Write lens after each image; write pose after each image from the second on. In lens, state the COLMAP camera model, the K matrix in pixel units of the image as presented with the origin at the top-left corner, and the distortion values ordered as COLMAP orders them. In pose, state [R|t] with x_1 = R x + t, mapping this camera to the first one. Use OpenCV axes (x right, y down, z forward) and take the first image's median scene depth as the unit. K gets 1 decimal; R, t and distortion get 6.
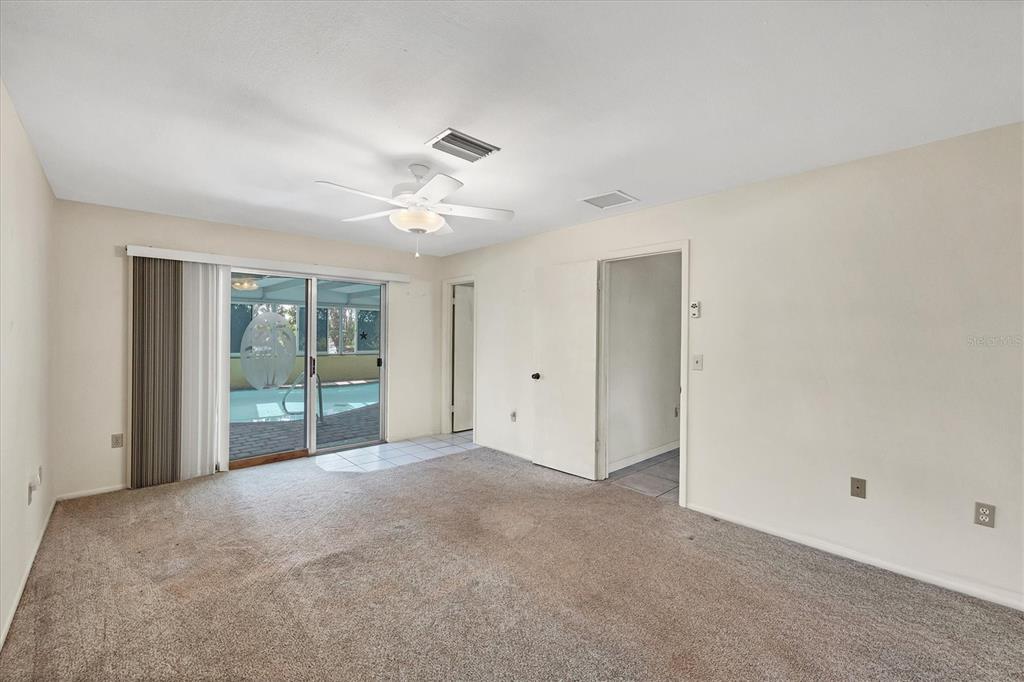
lens RADIAL K [[418.9, 0, 512.6], [0, 418.9, 339.2], [0, 0, 1]] dist [0.000244, 0.000022]
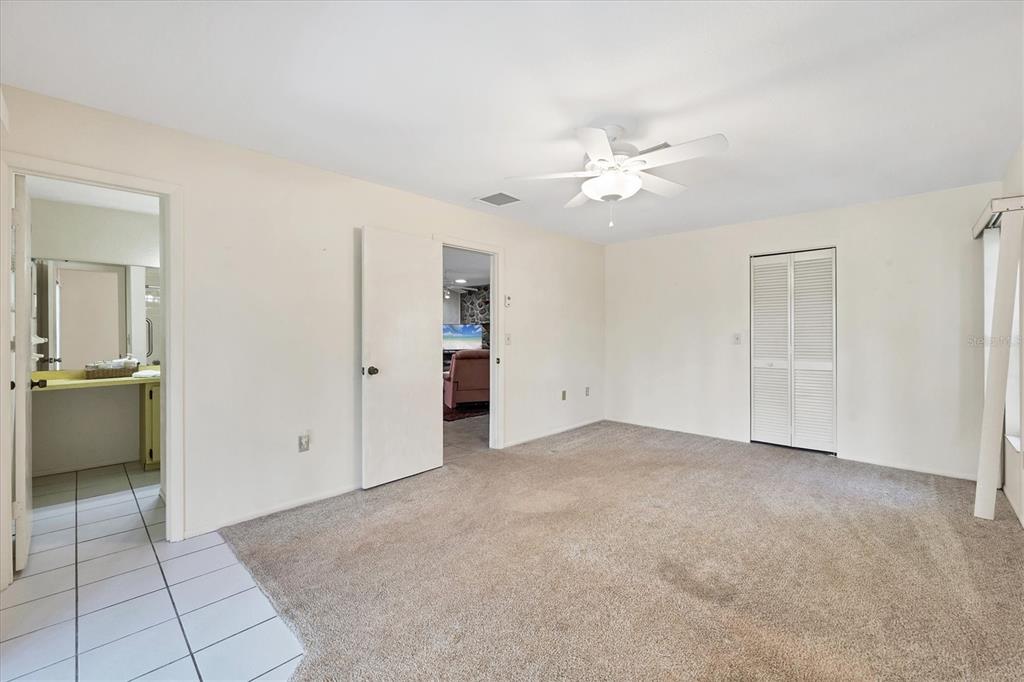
lens RADIAL K [[418.9, 0, 514.2], [0, 418.9, 335.0], [0, 0, 1]] dist [0.000244, 0.000022]
pose [[-0.051313, -0.008716, 0.998645, -0.926431], [0.010657, 0.999900, 0.009274, 0.028500], [-0.998626, 0.011118, -0.051215, 1.033132]]
